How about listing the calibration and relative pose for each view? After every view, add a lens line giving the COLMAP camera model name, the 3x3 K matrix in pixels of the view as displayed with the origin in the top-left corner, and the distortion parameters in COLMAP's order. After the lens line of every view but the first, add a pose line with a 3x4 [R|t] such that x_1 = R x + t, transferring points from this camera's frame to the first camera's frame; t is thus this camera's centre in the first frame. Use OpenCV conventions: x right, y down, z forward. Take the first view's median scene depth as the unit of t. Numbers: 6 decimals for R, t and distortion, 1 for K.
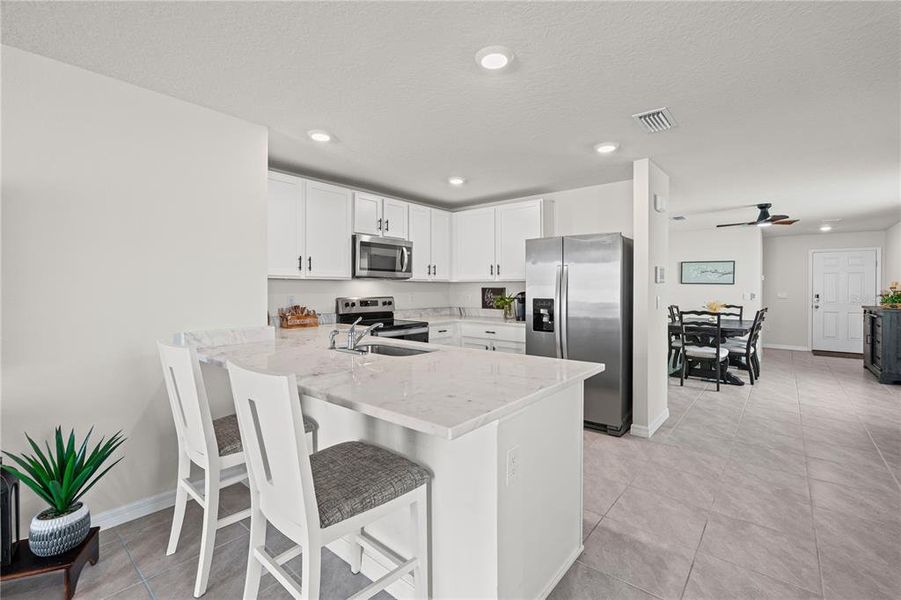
lens RADIAL K [[397.5, 0, 451.5], [0, 397.5, 290.1], [0, 0, 1]] dist [-0.002241, -0.000437]
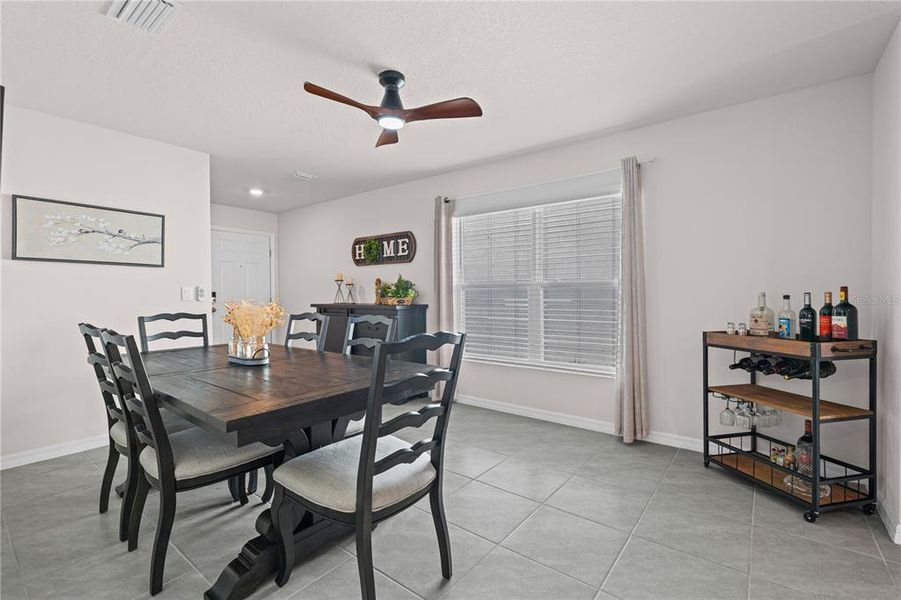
lens RADIAL K [[404.5, 0, 450.5], [0, 404.5, 300.0], [0, 0, 1]] dist [-0.001128, -0.000133]
pose [[-0.033002, -0.020049, 0.999254, 0.343860], [0.013178, 0.999703, 0.020493, 0.024933], [-0.999368, 0.013845, -0.032728, 0.981443]]
